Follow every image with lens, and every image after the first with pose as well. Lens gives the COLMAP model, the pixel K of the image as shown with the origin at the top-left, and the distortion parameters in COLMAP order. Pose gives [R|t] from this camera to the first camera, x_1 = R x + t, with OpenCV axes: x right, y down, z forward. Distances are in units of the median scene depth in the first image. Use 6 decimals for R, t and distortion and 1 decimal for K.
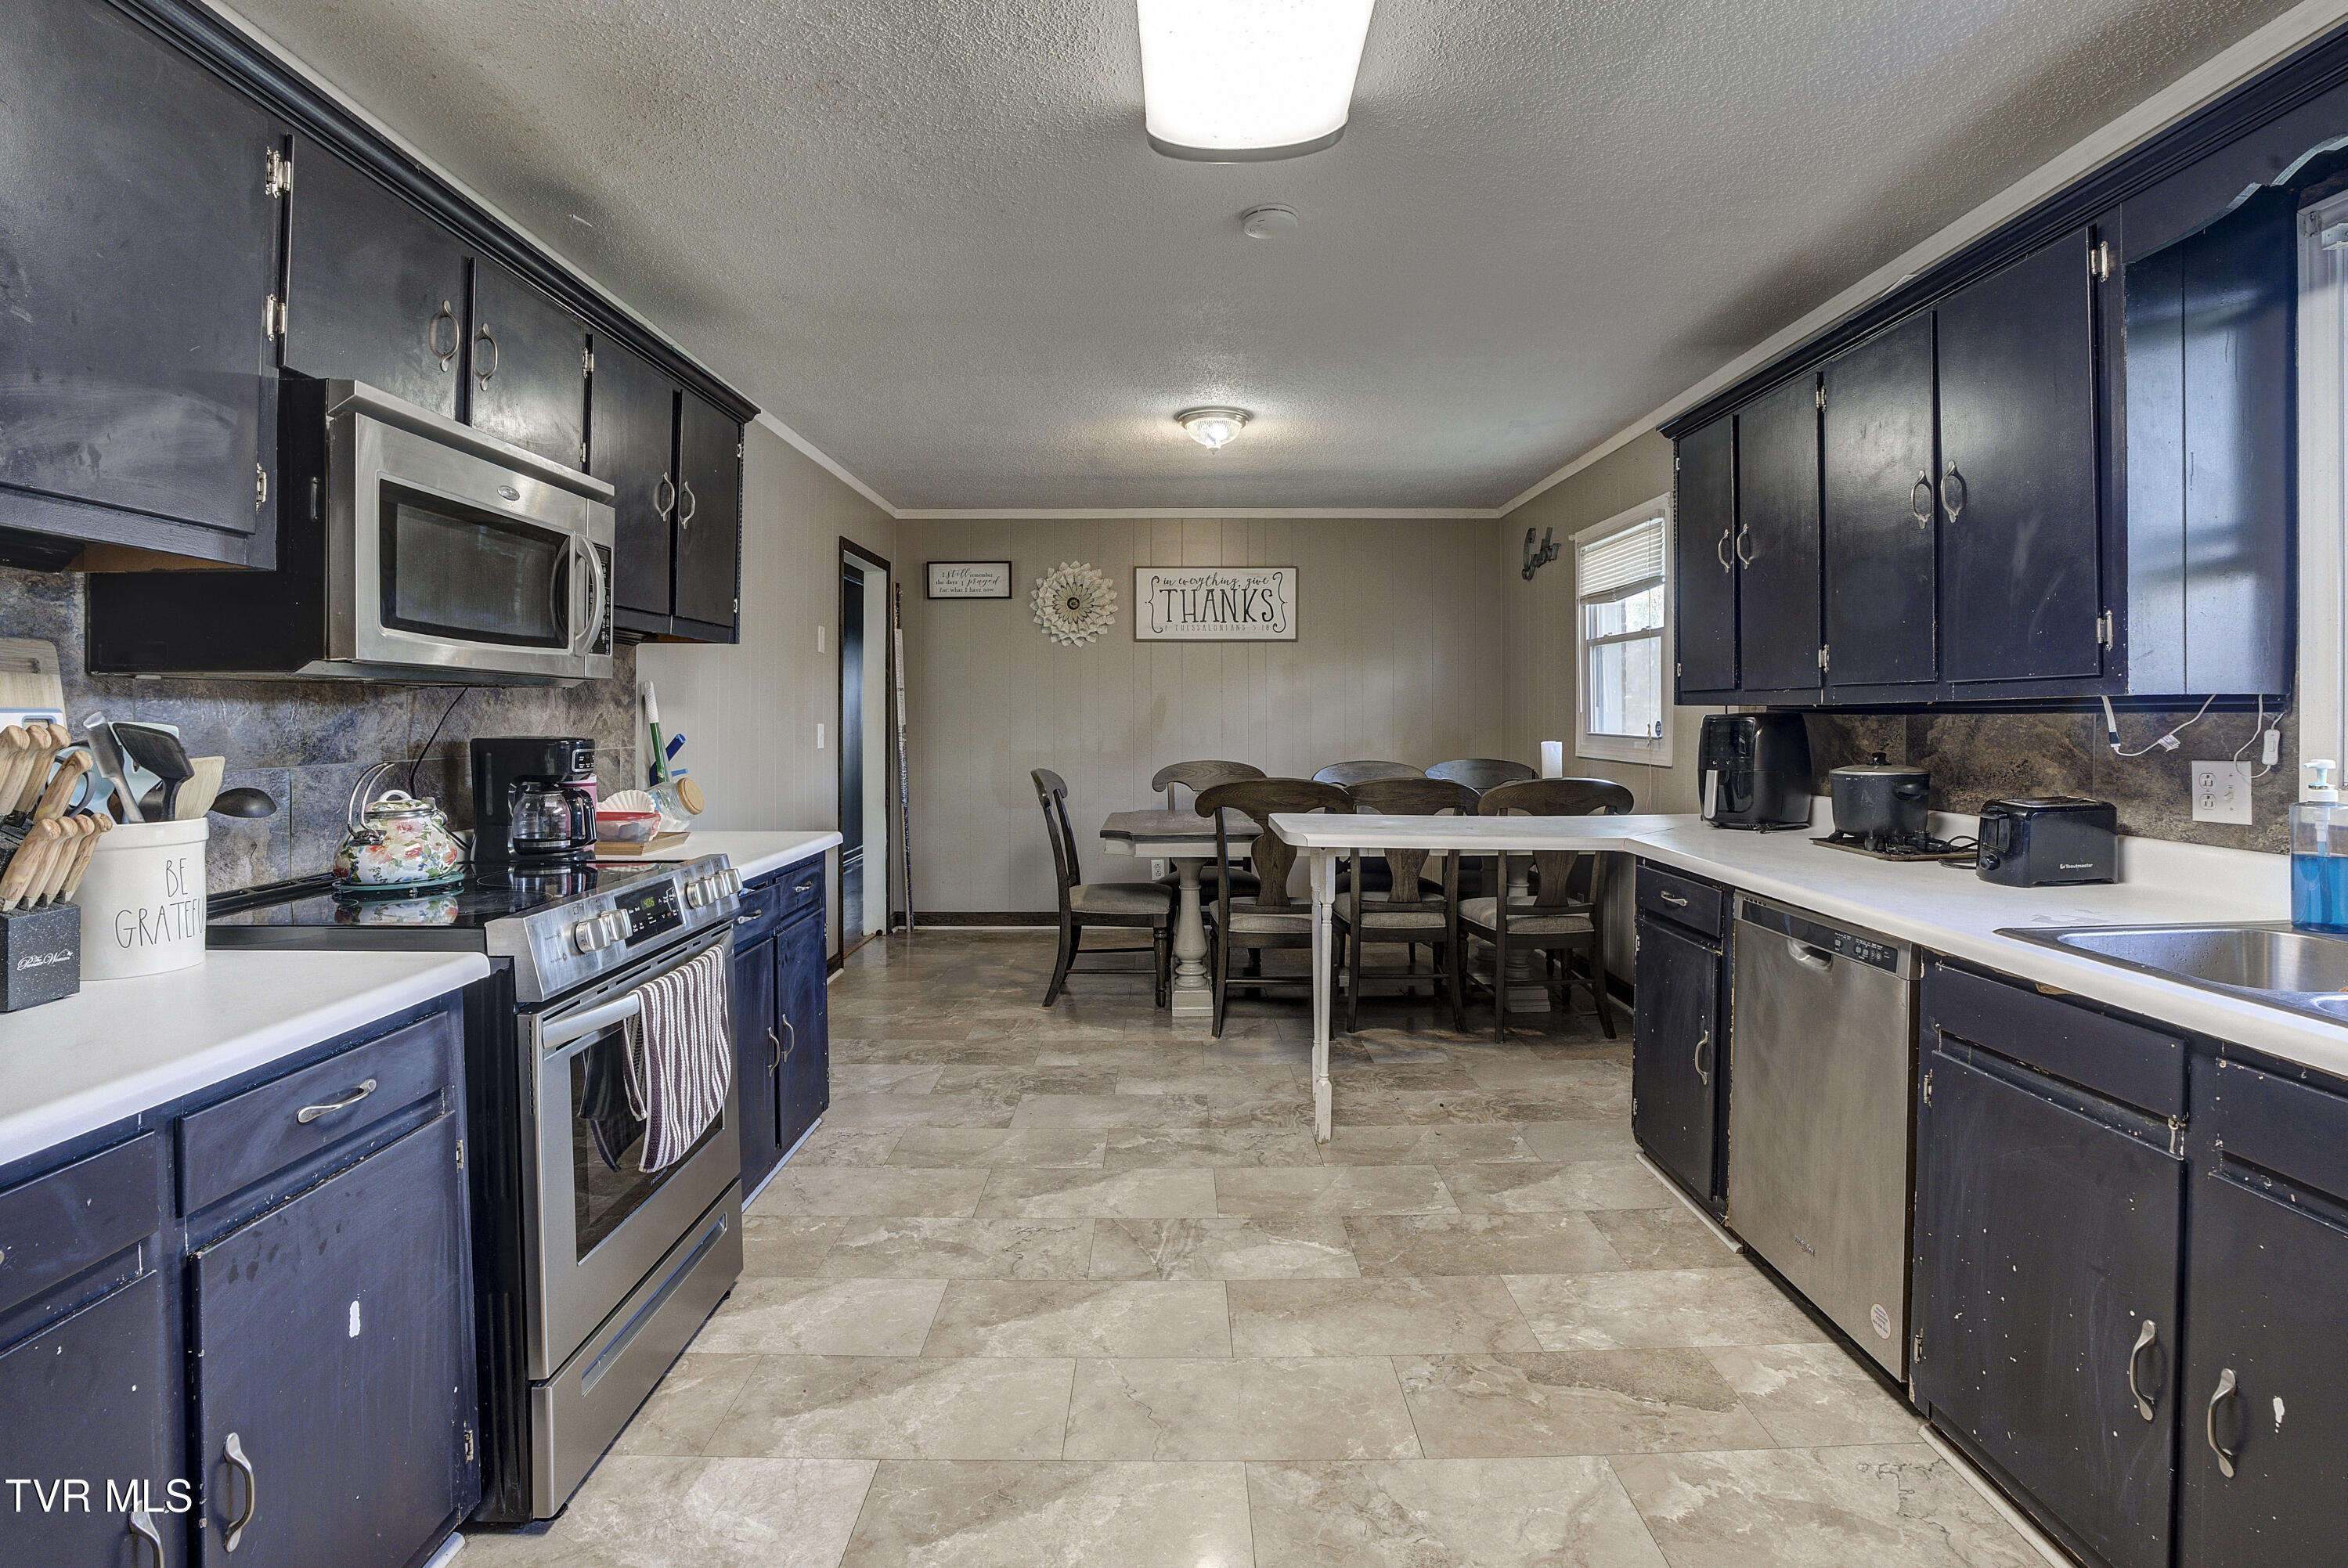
lens RADIAL K [[1174.9, 0, 1173.5], [0, 1174.9, 723.8], [0, 0, 1]] dist [-0.000381, 0.000127]
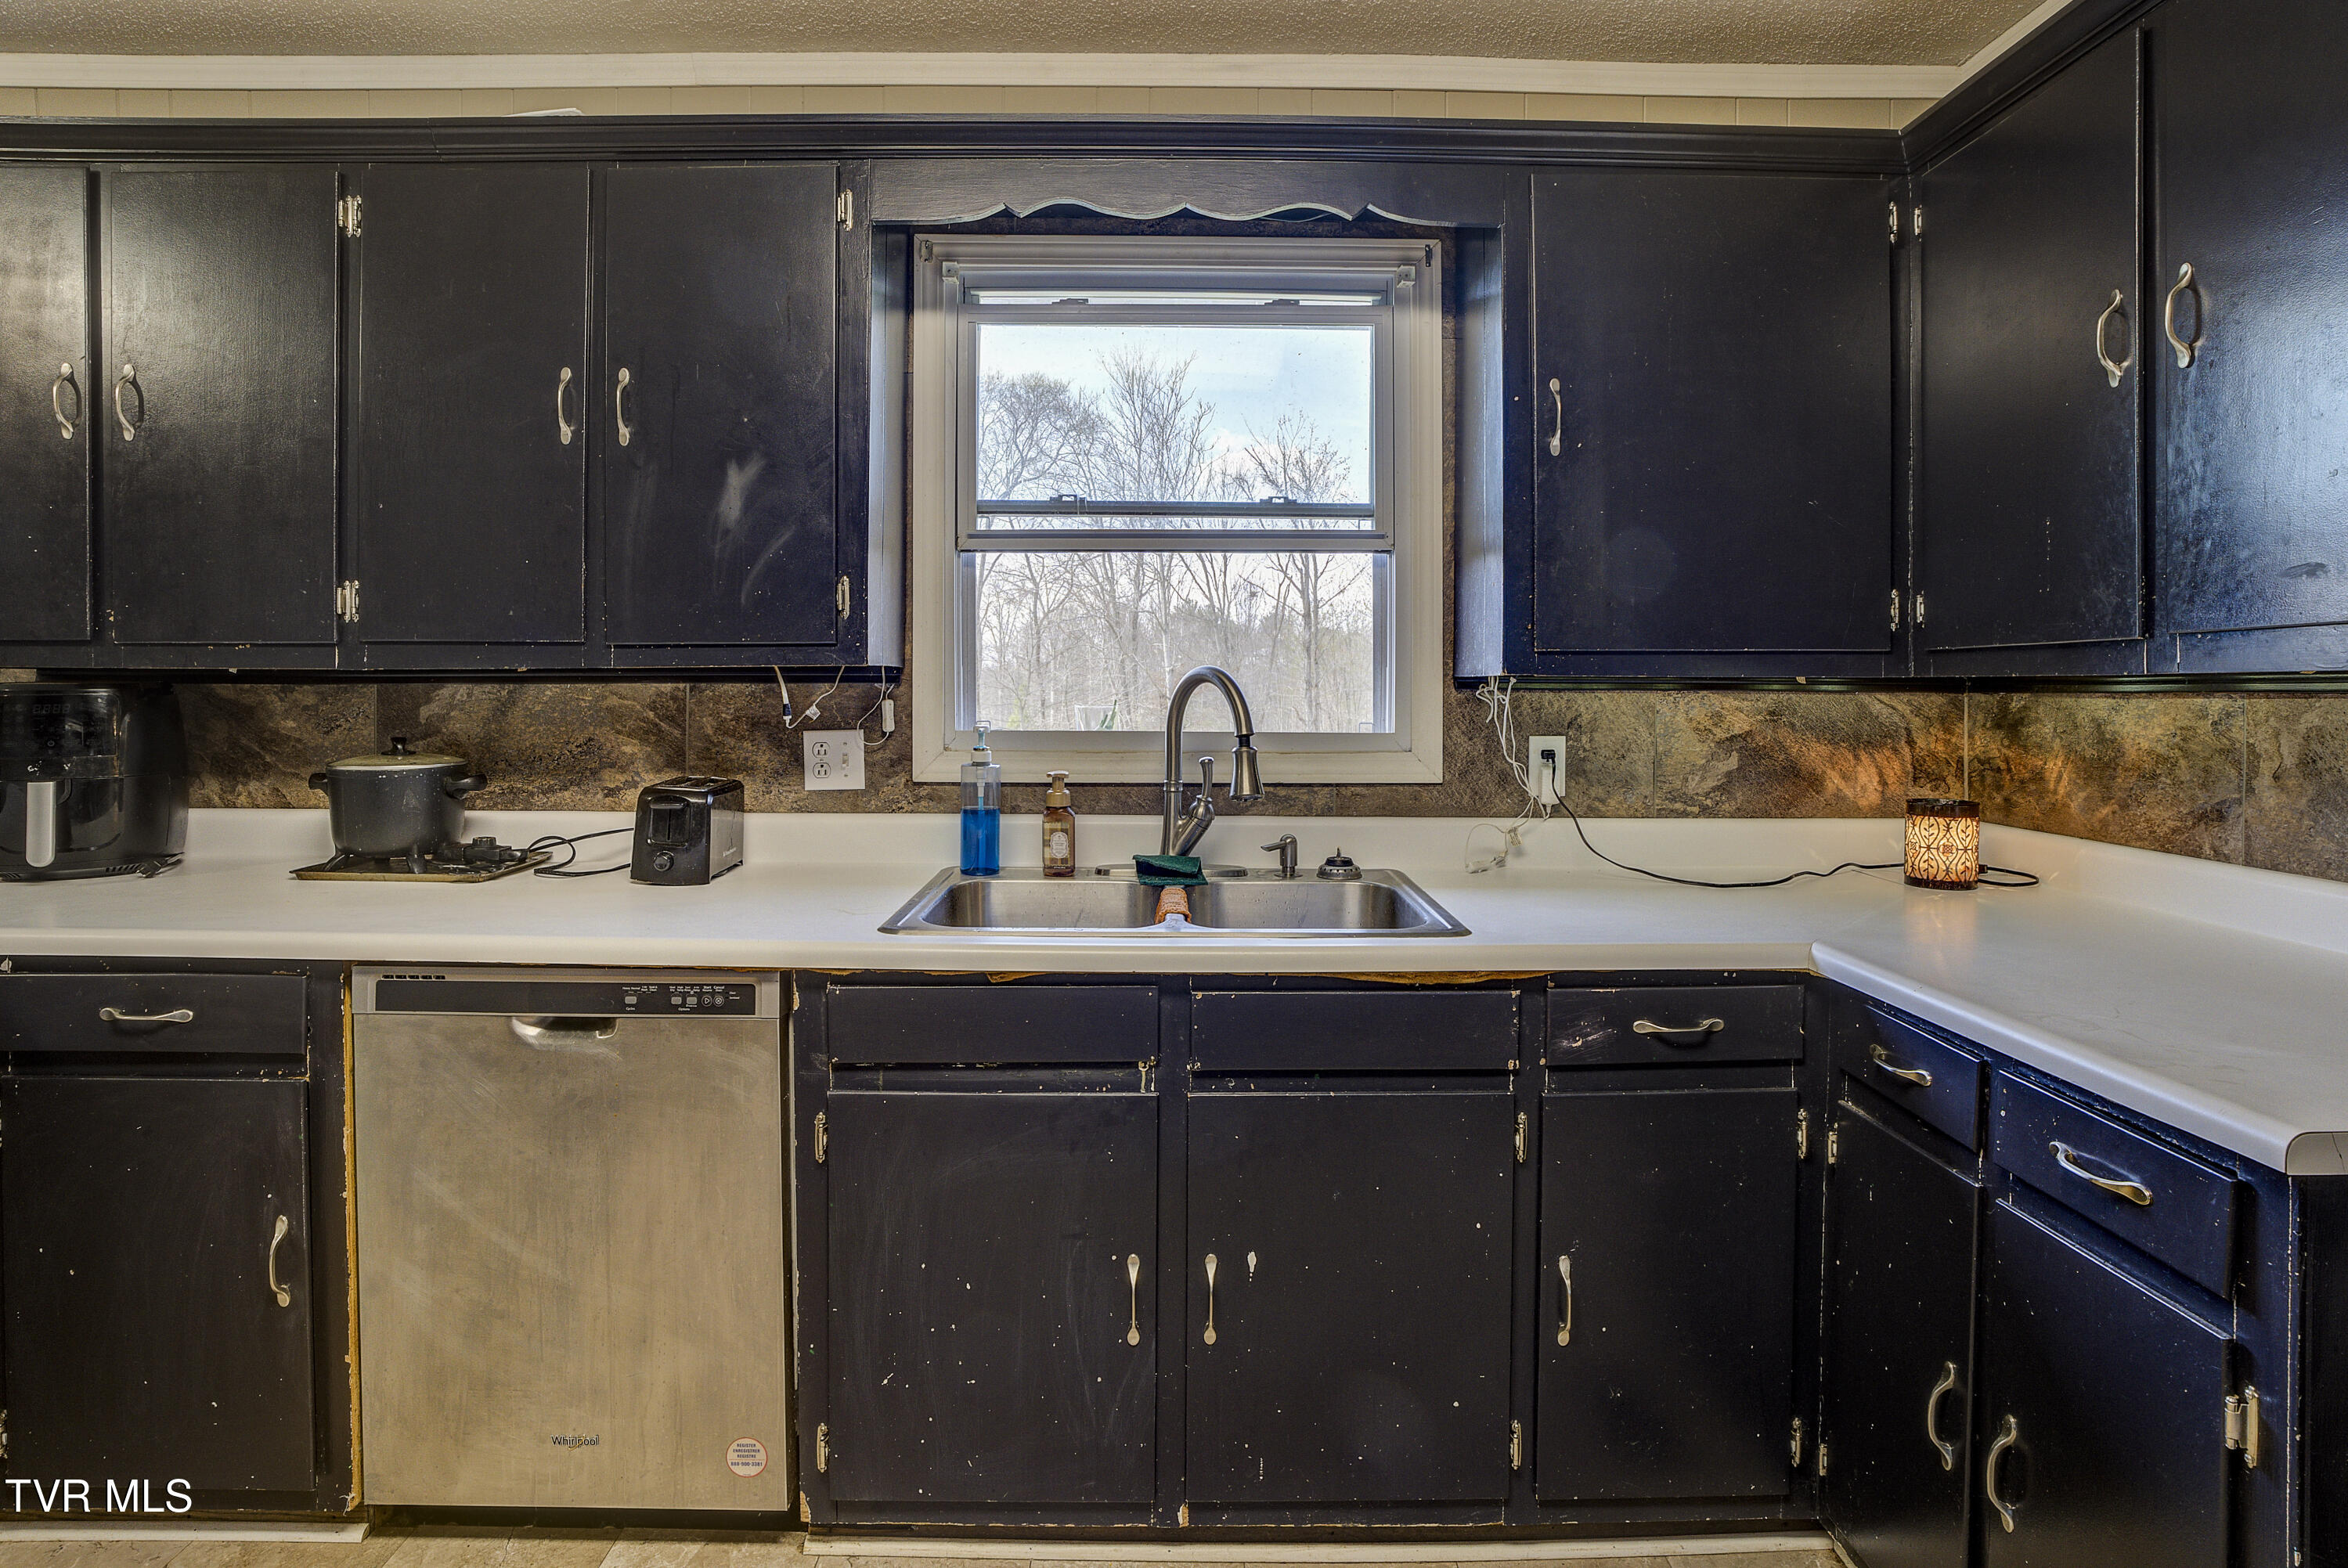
lens RADIAL K [[1264.6, 0, 1175.5], [0, 1264.6, 697.0], [0, 0, 1]] dist [-0.036727, 0.001120]
pose [[-0.001757, -0.011413, 0.999933, -0.220455], [0.005476, 0.999920, 0.011422, -0.008614], [-0.999983, 0.005496, -0.001695, 0.696378]]
